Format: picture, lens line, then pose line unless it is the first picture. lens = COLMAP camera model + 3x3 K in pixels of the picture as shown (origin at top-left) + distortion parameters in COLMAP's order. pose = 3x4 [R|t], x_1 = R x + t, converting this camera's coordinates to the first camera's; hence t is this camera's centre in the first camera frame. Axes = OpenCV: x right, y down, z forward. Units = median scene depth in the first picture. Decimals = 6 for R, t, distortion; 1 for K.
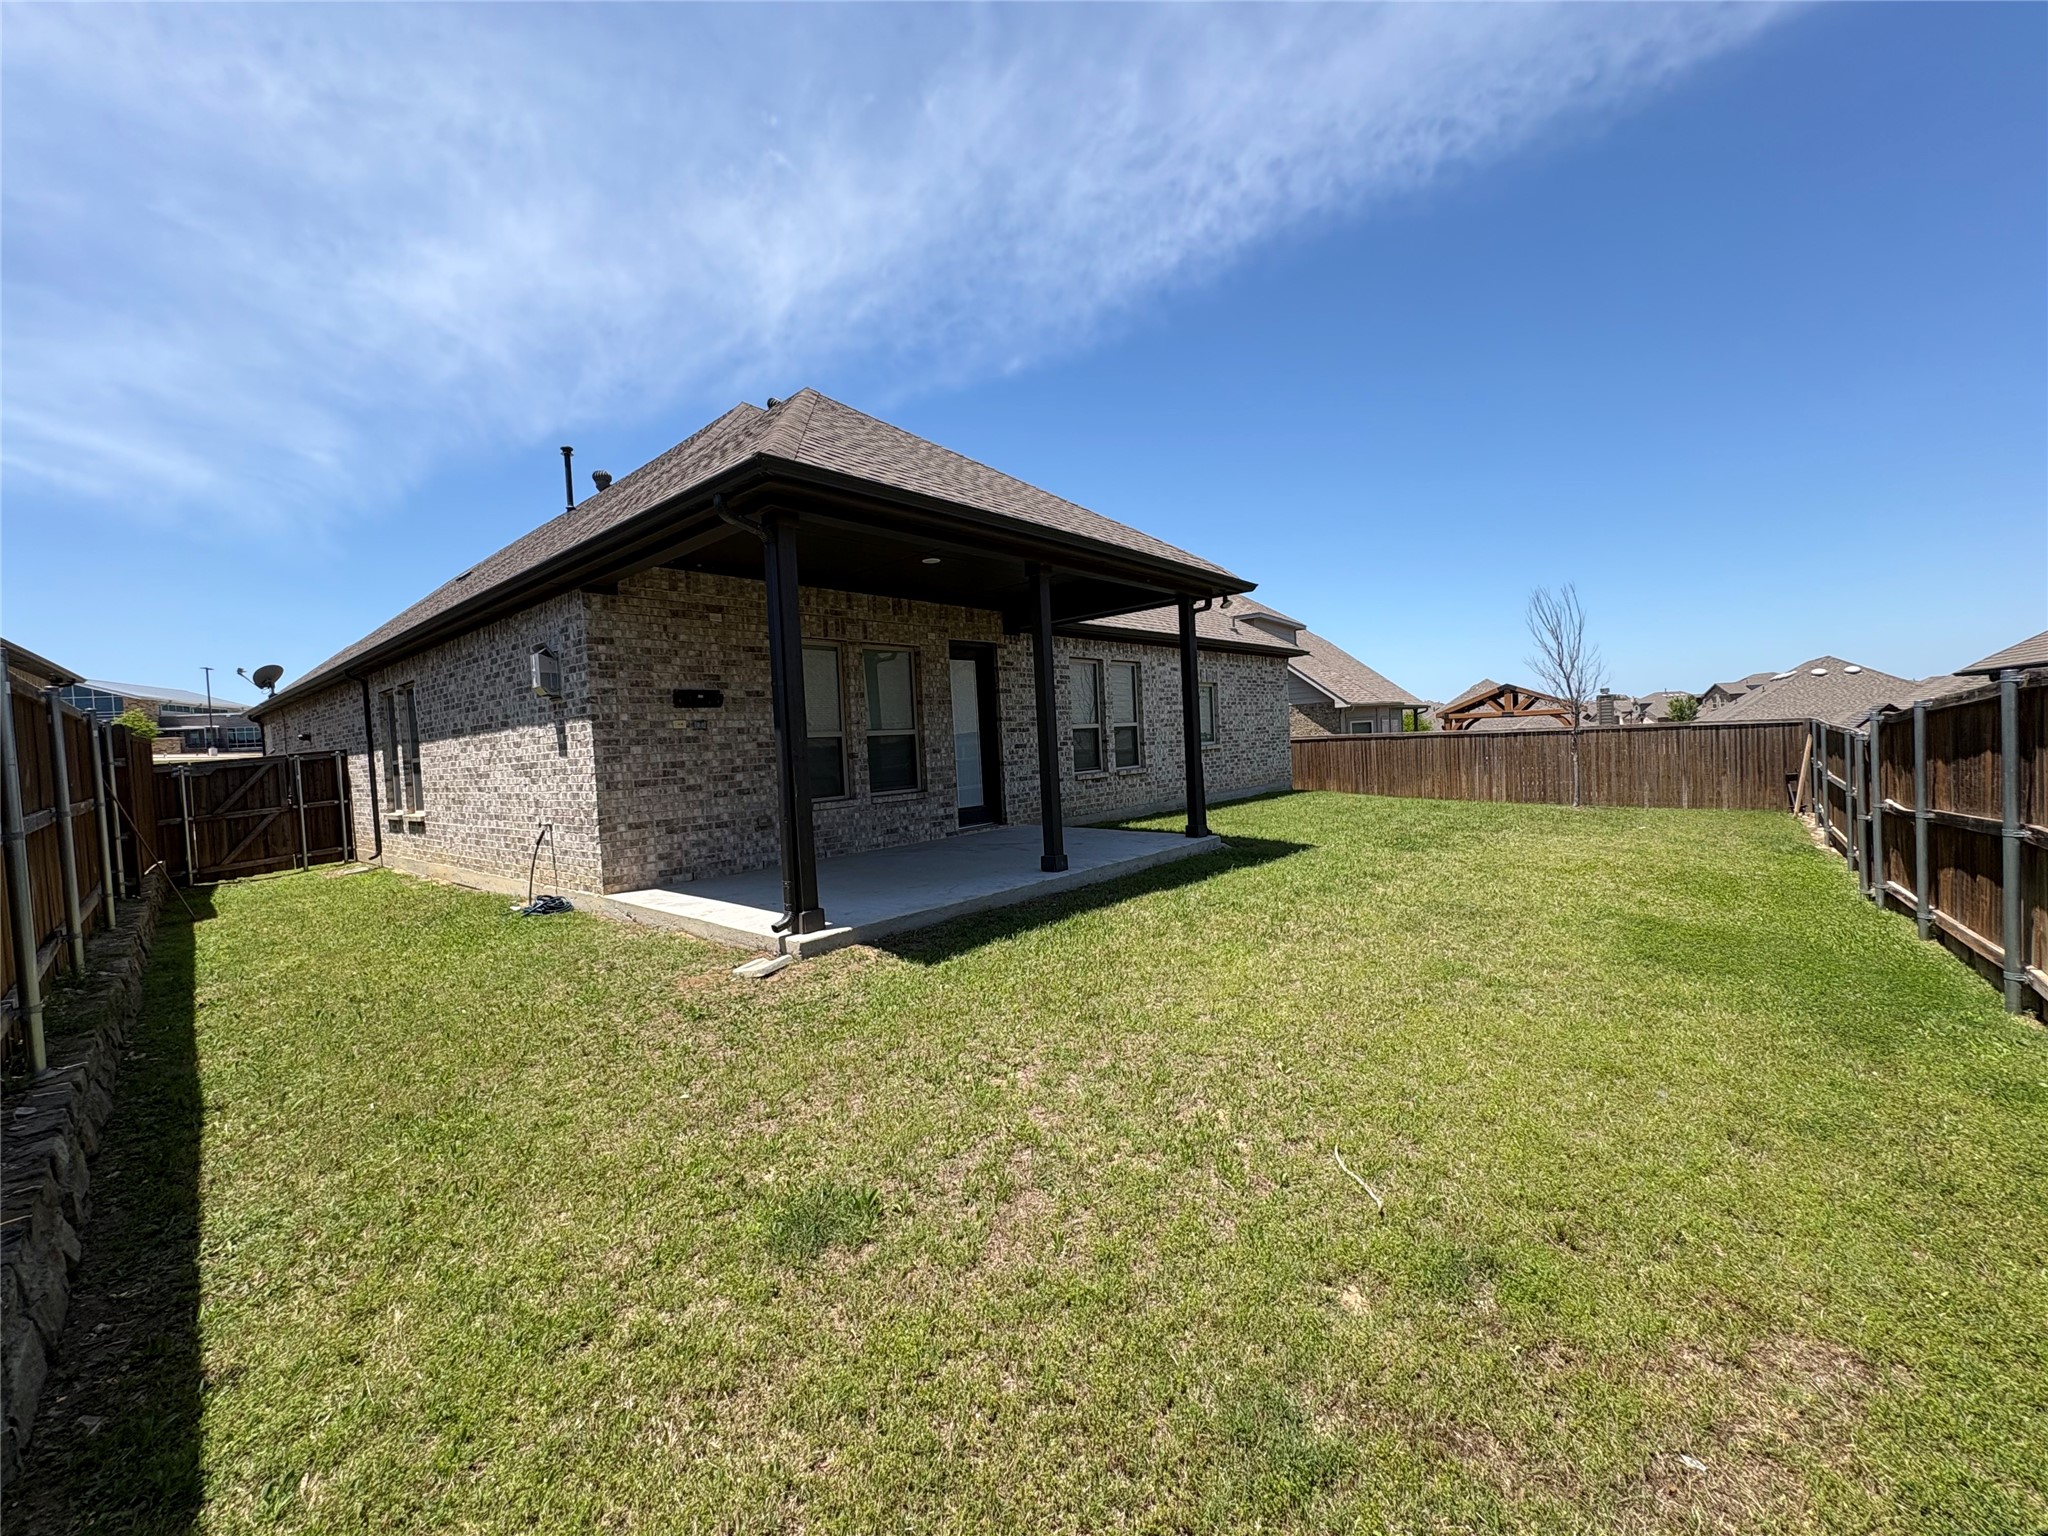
lens RADIAL K [[817.5, 0, 1028.5], [0, 817.5, 767.8], [0, 0, 1]] dist [0.000360, -0.000370]
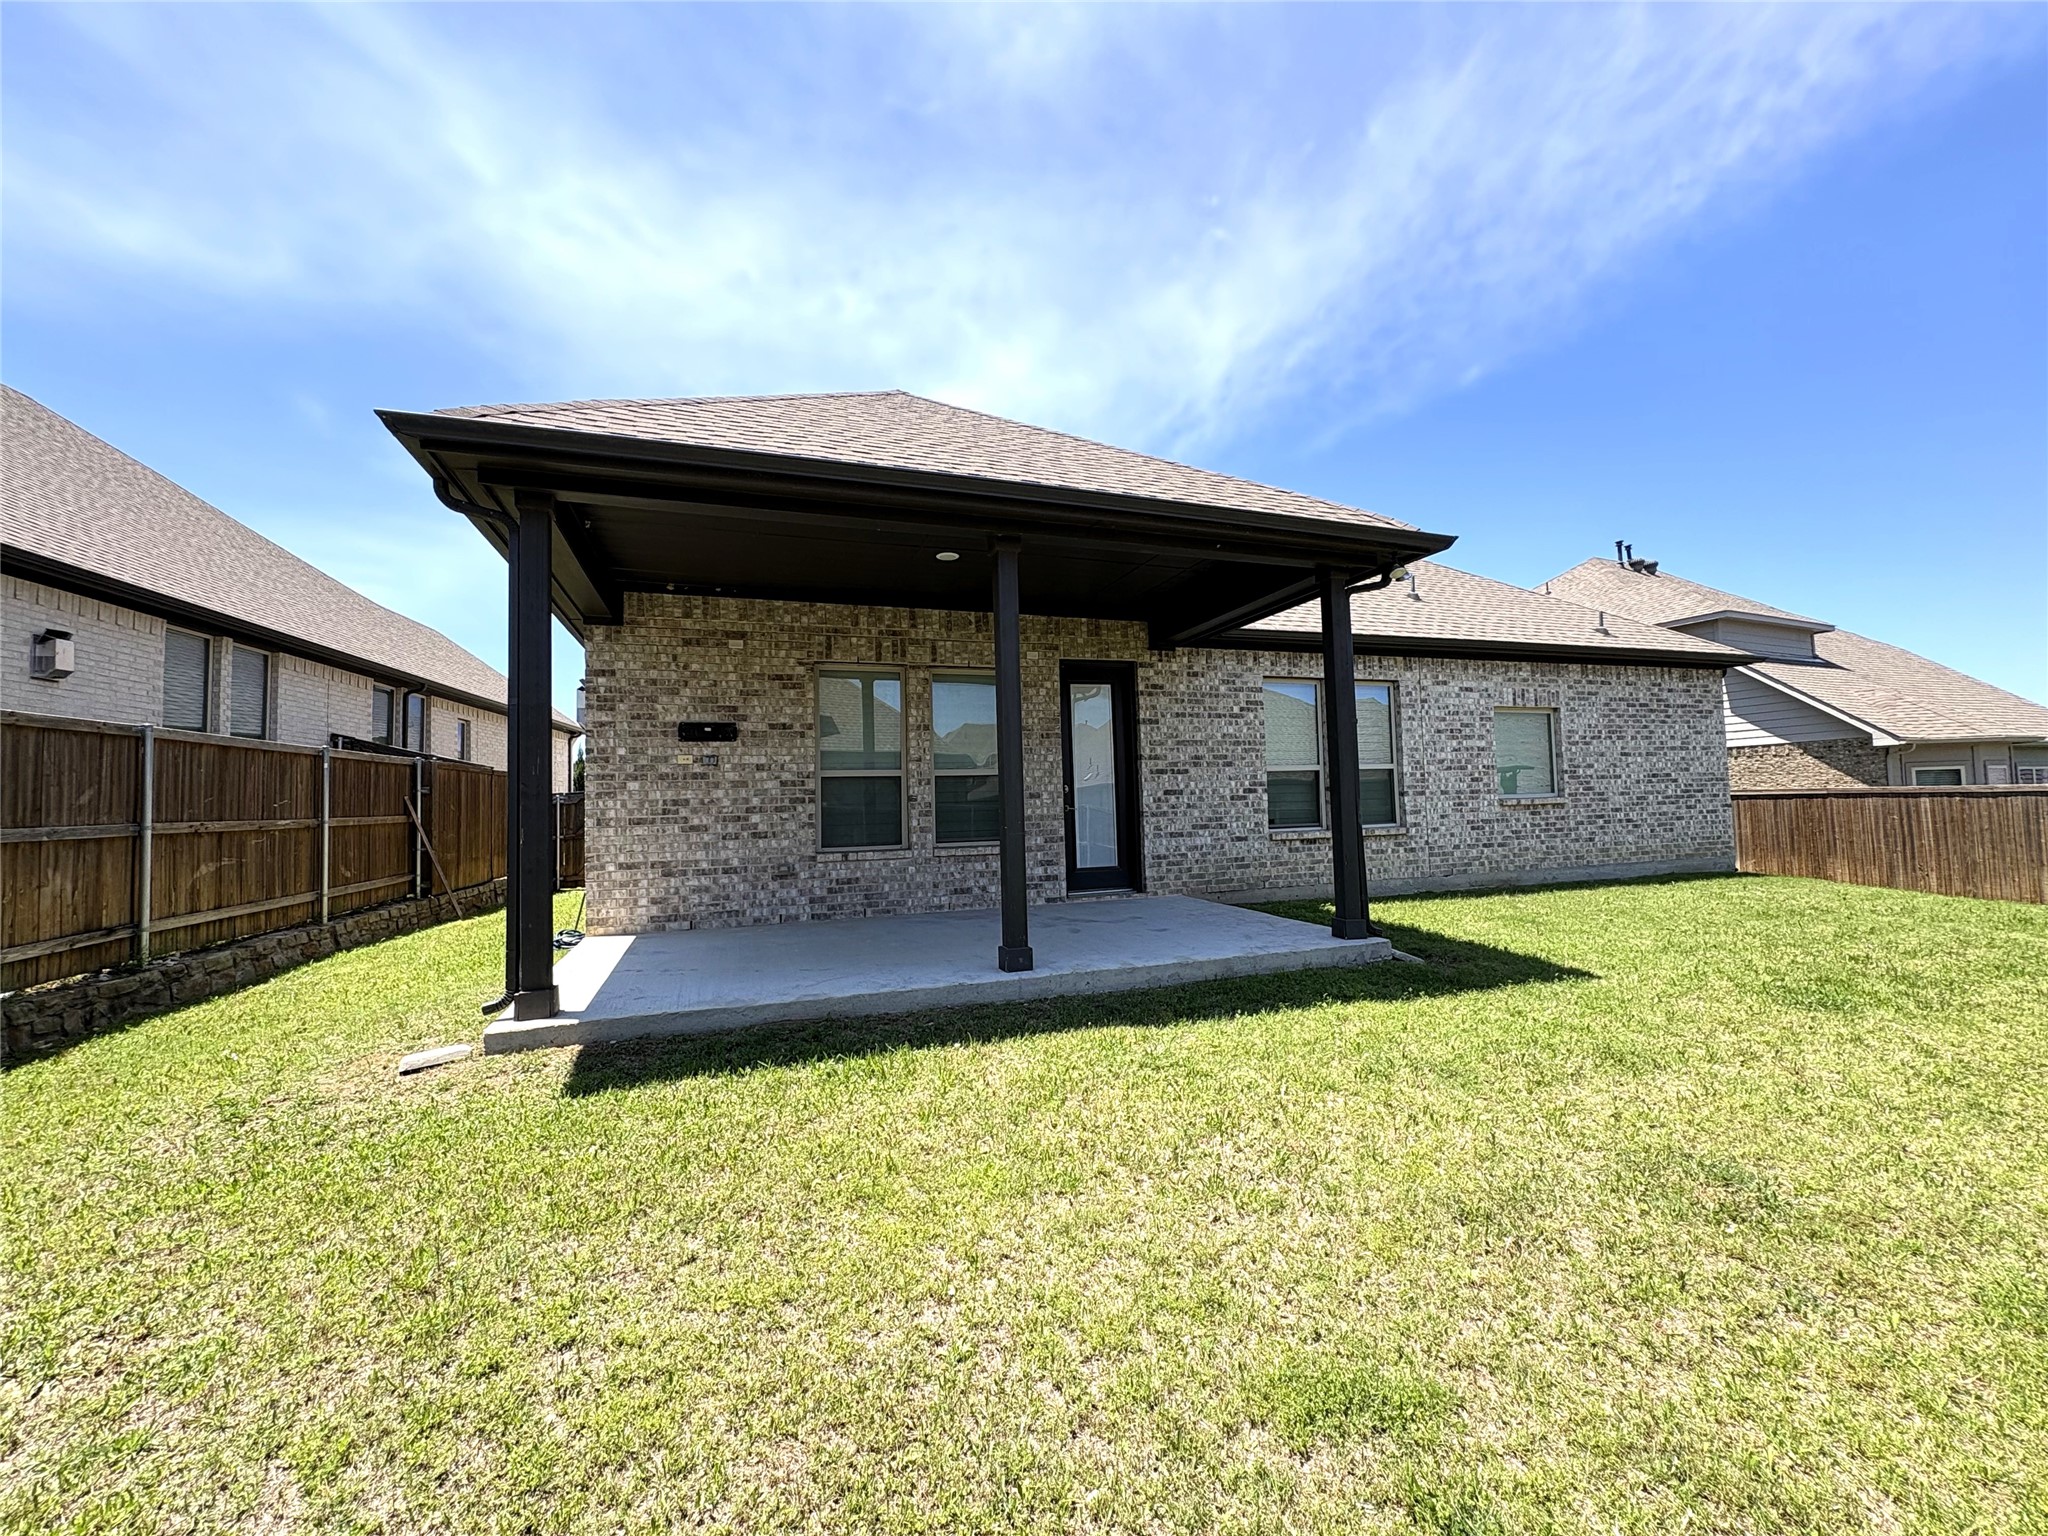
lens RADIAL K [[817.5, 0, 1023.9], [0, 817.5, 773.2], [0, 0, 1]] dist [0.000360, -0.000370]
pose [[0.870719, 0.007433, -0.491725, 0.306796], [-0.032582, 0.998561, -0.042598, -0.008722], [0.490701, 0.053112, 0.869708, 0.317376]]
